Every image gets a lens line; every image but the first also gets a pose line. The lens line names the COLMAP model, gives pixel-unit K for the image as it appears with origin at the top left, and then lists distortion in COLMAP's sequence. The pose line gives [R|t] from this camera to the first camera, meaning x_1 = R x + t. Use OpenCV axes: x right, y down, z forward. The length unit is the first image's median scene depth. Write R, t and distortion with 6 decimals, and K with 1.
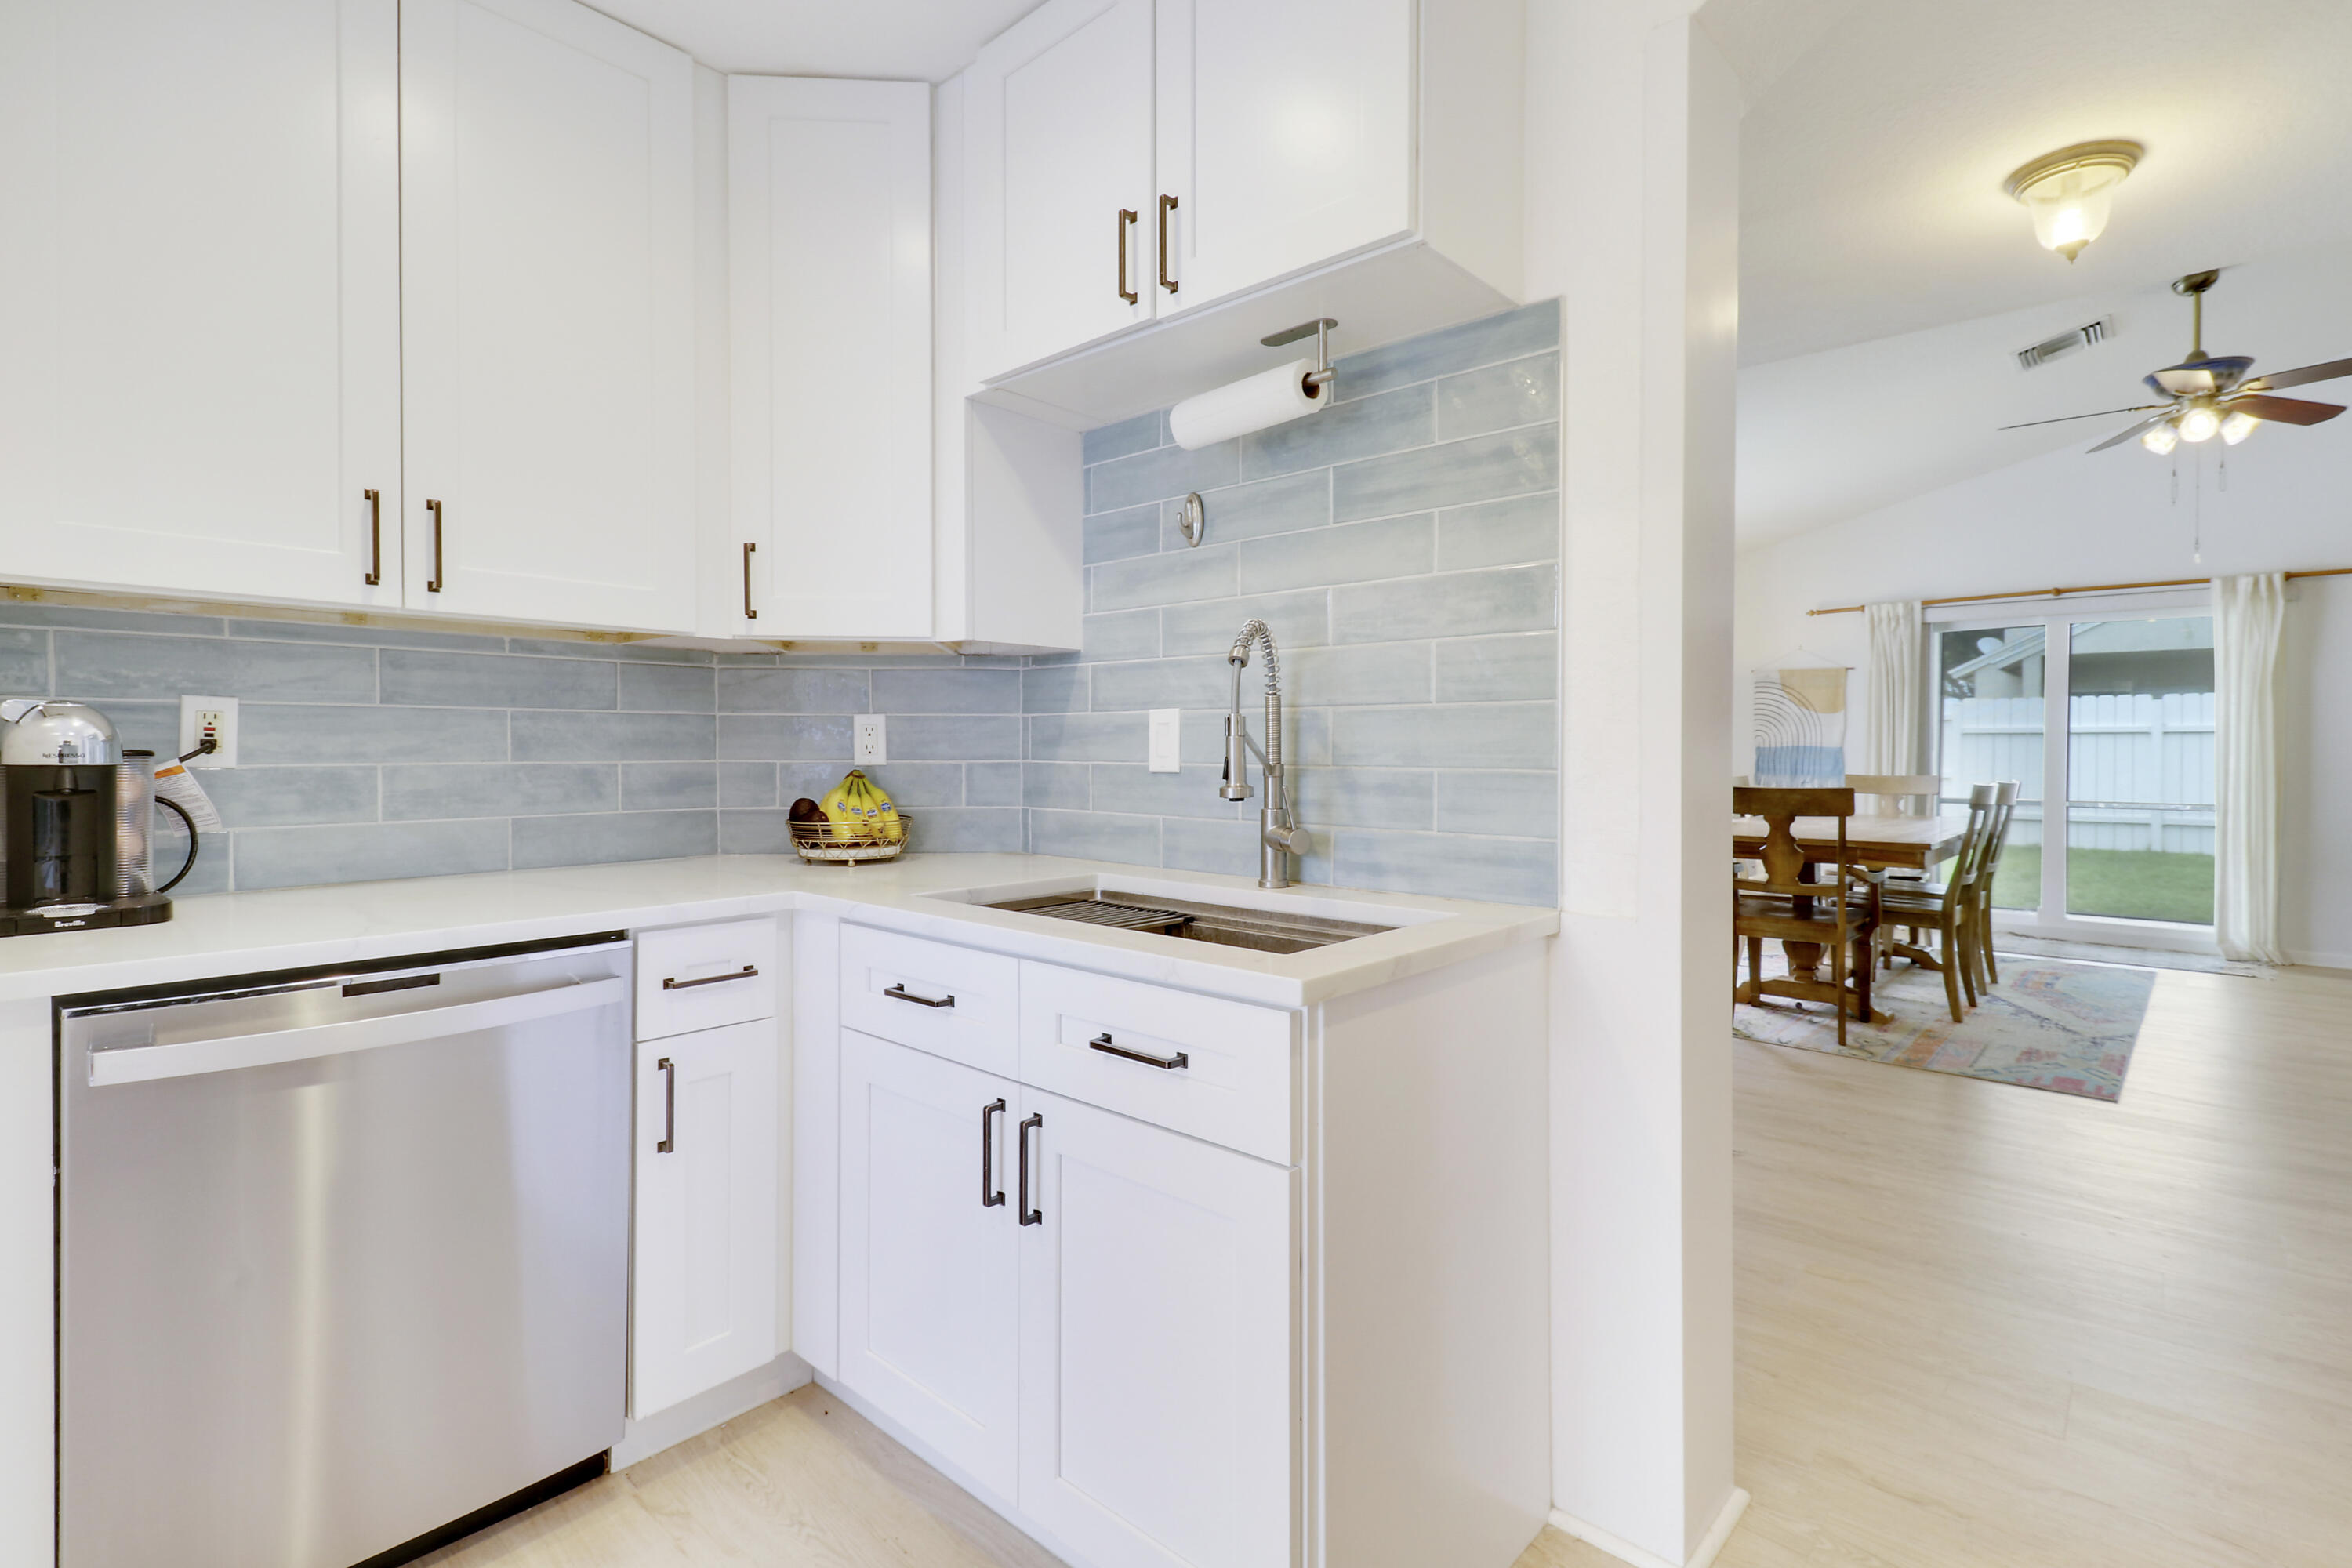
lens RADIAL K [[1096.9, 0, 1170.4], [0, 1096.9, 763.3], [0, 0, 1]] dist [0.006009, -0.013875]
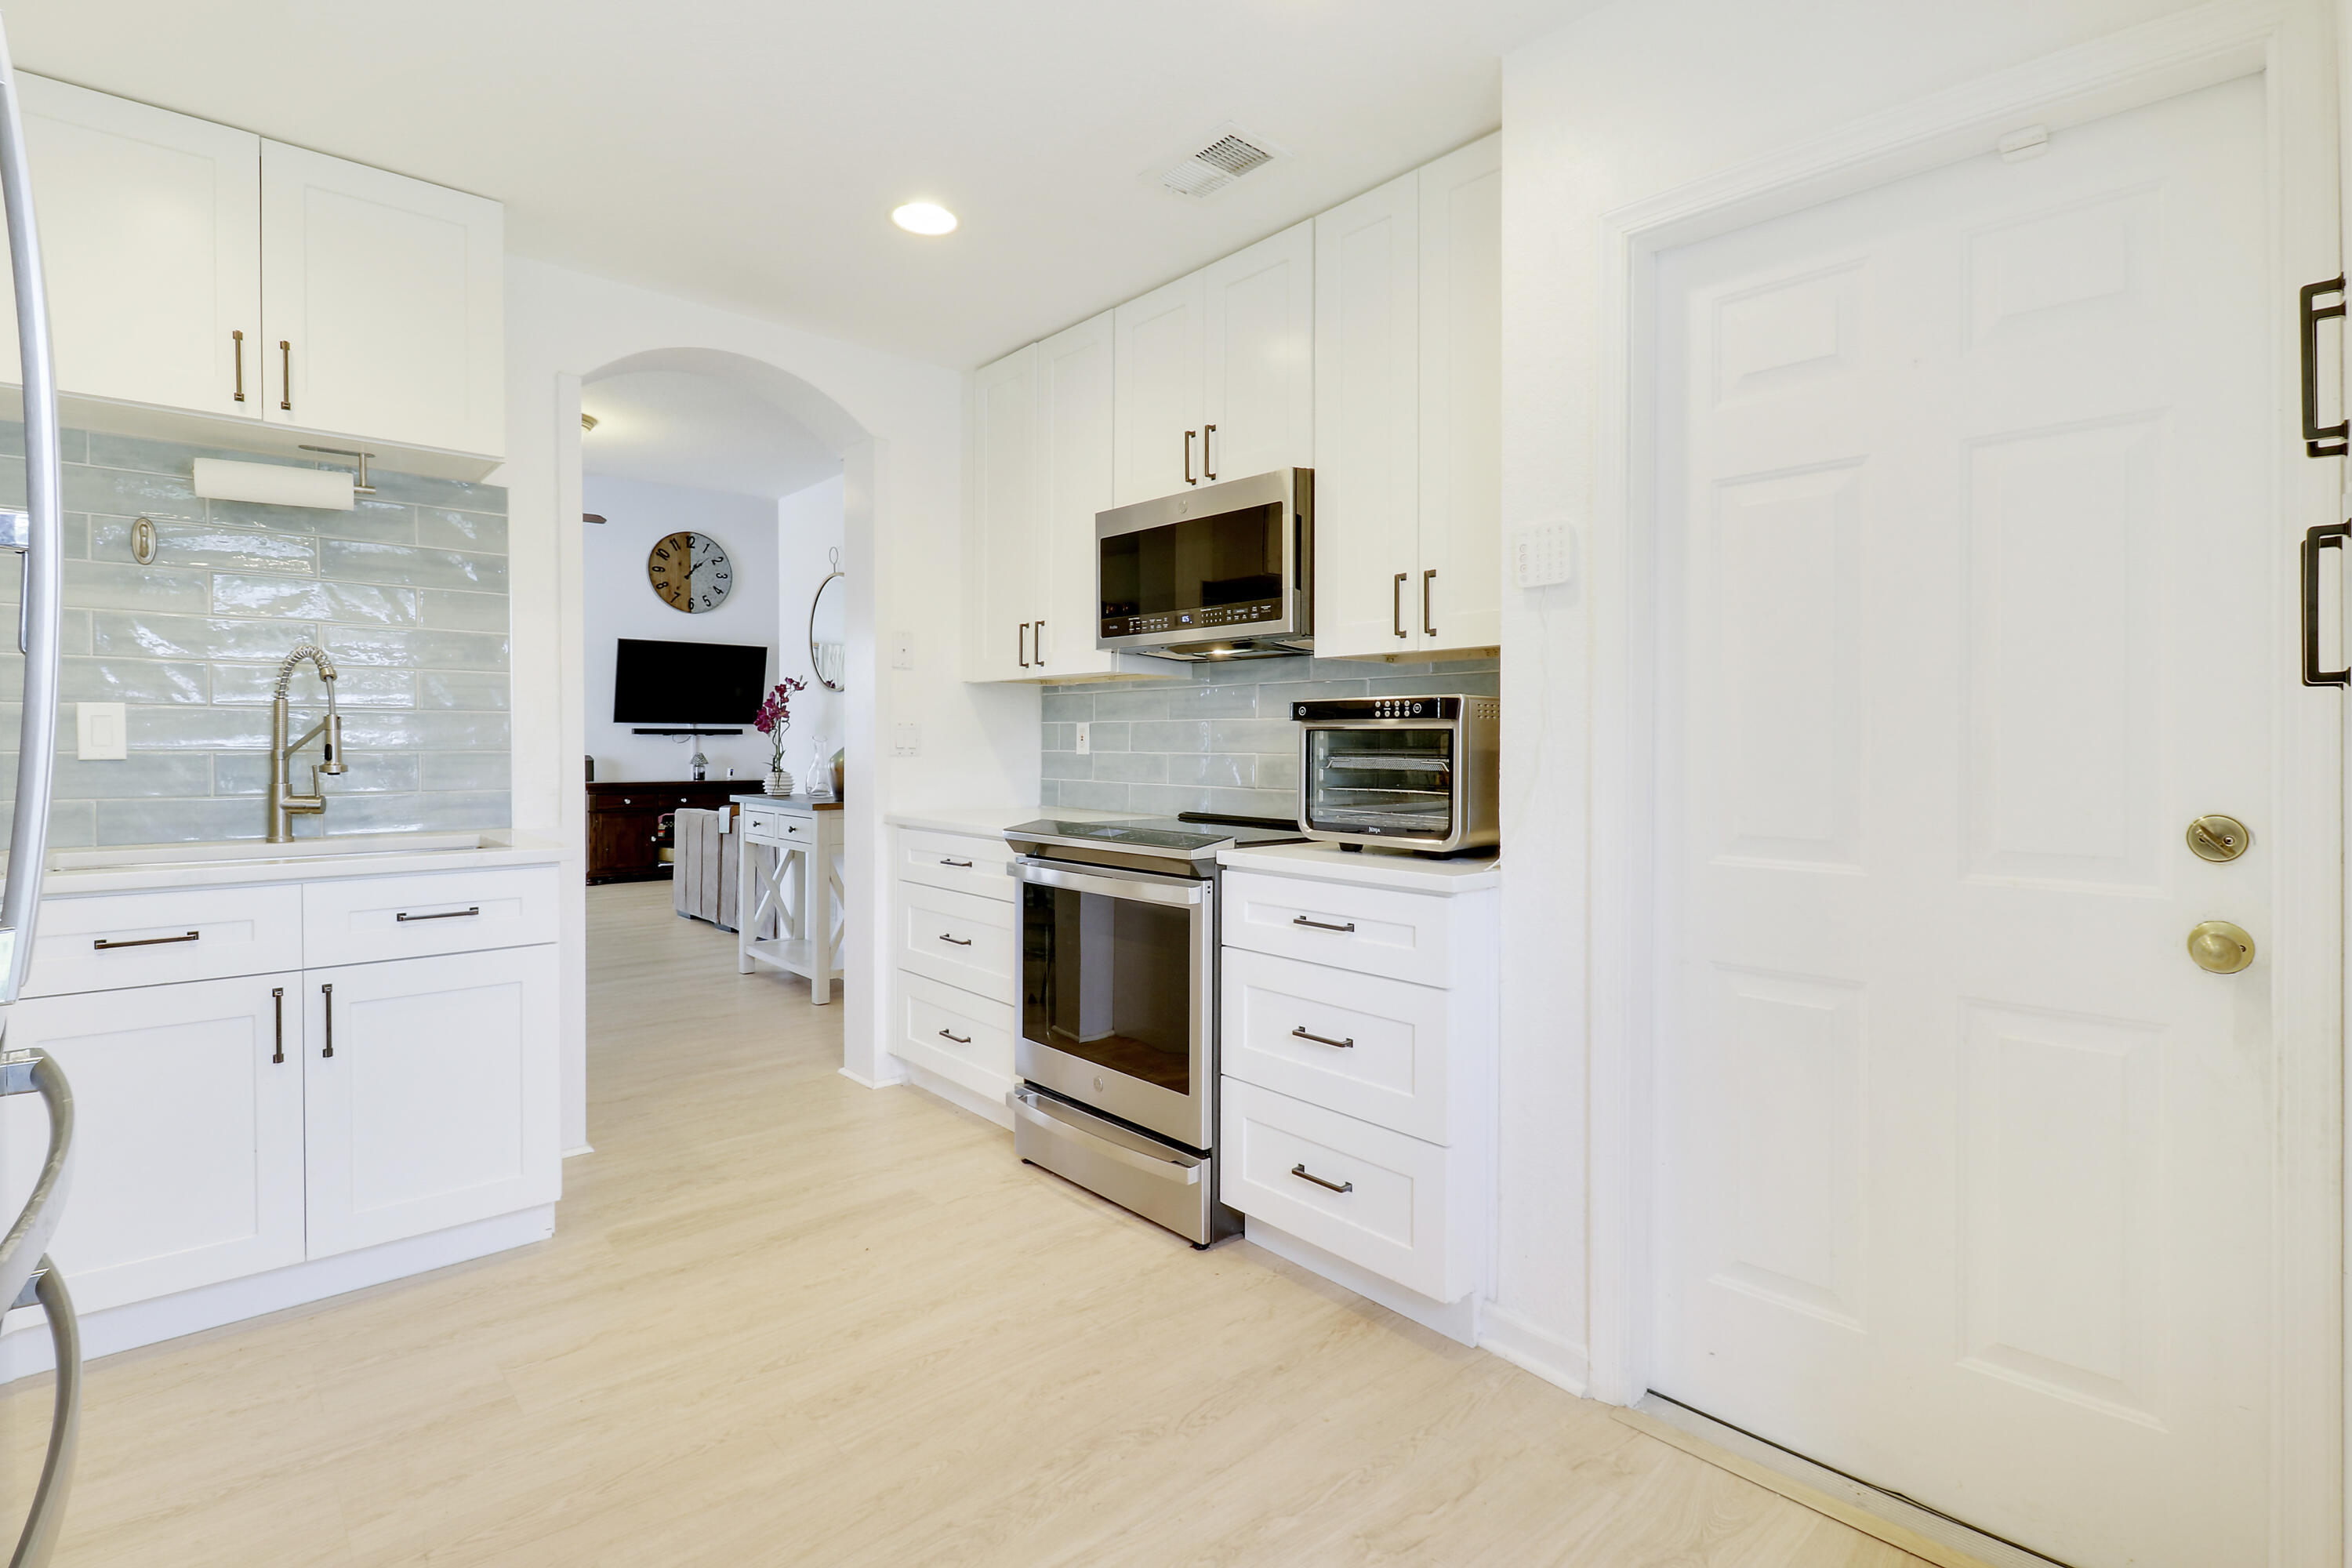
lens RADIAL K [[1096.9, 0, 1161.1], [0, 1096.9, 746.2], [0, 0, 1]] dist [0.006009, -0.013875]
pose [[0.112127, -0.004545, 0.993684, -1.157782], [0.011762, 0.999926, 0.003247, 0.004654], [-0.993624, 0.011324, 0.112172, -0.228405]]
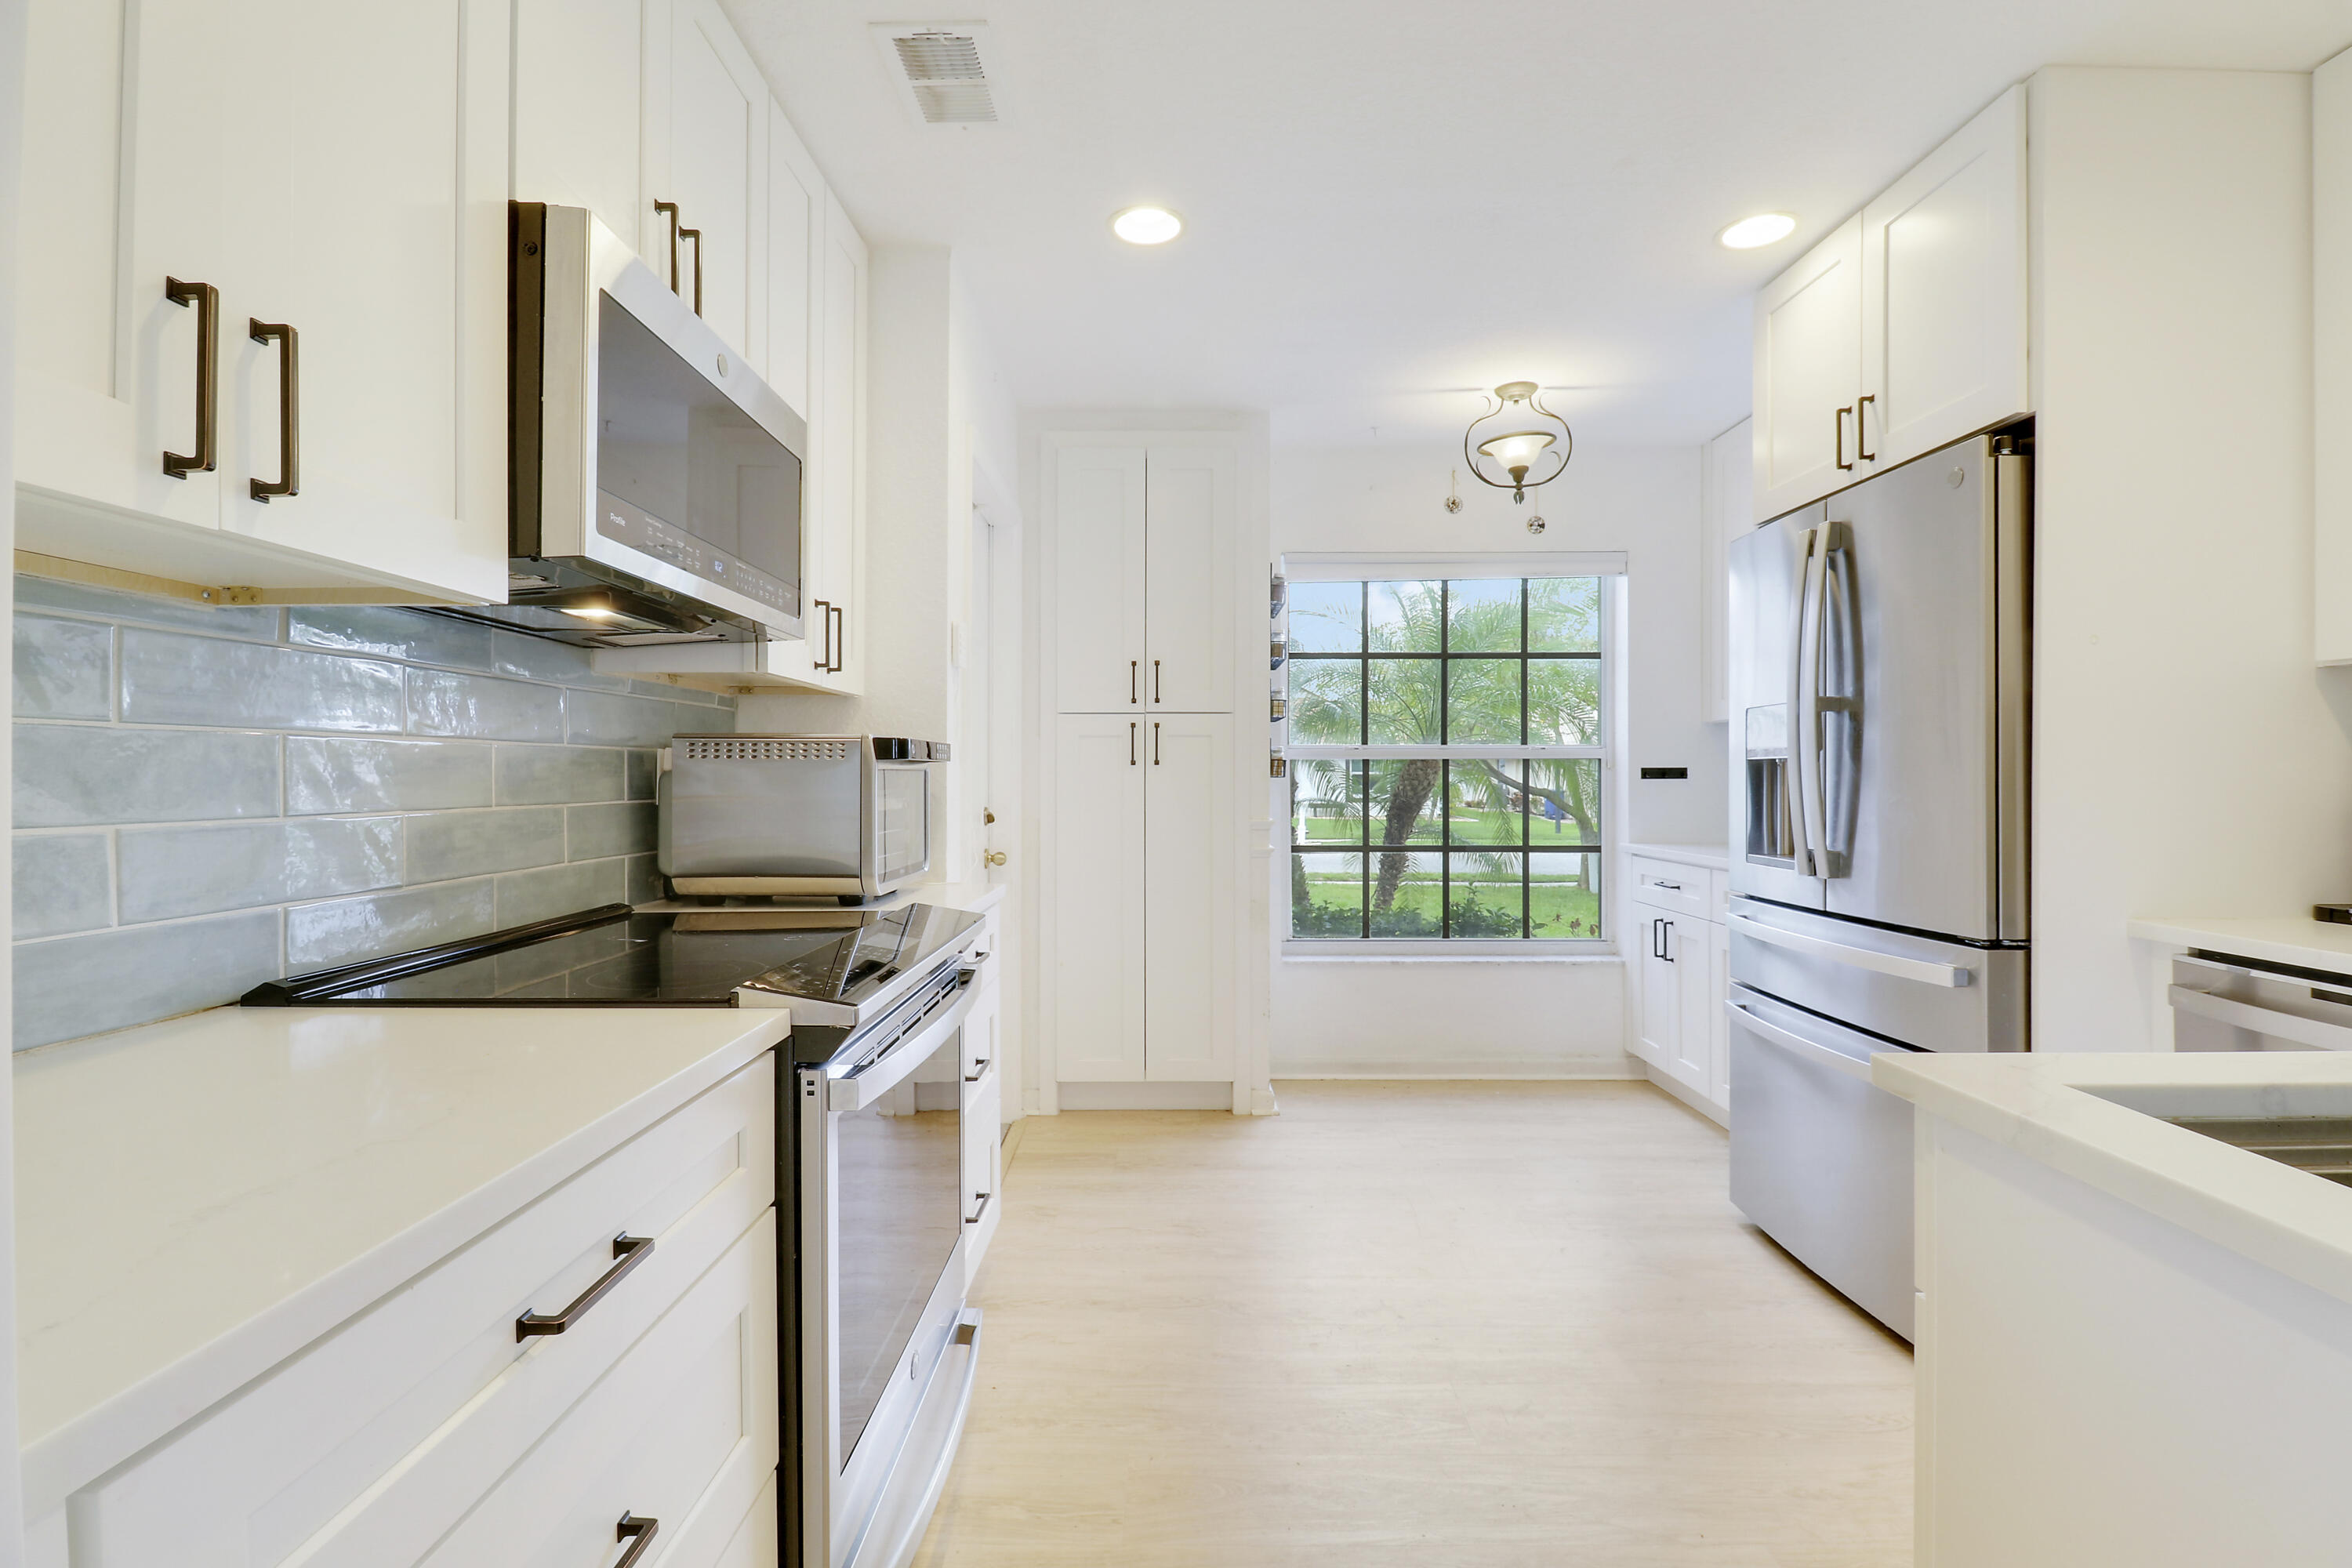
lens RADIAL K [[1096.9, 0, 1165.6], [0, 1096.9, 778.3], [0, 0, 1]] dist [0.006009, -0.013875]
pose [[-0.754088, 0.000092, -0.656773, 0.728647], [-0.012043, 0.999830, 0.013967, -0.019703], [0.656663, 0.018441, -0.753959, 0.816706]]
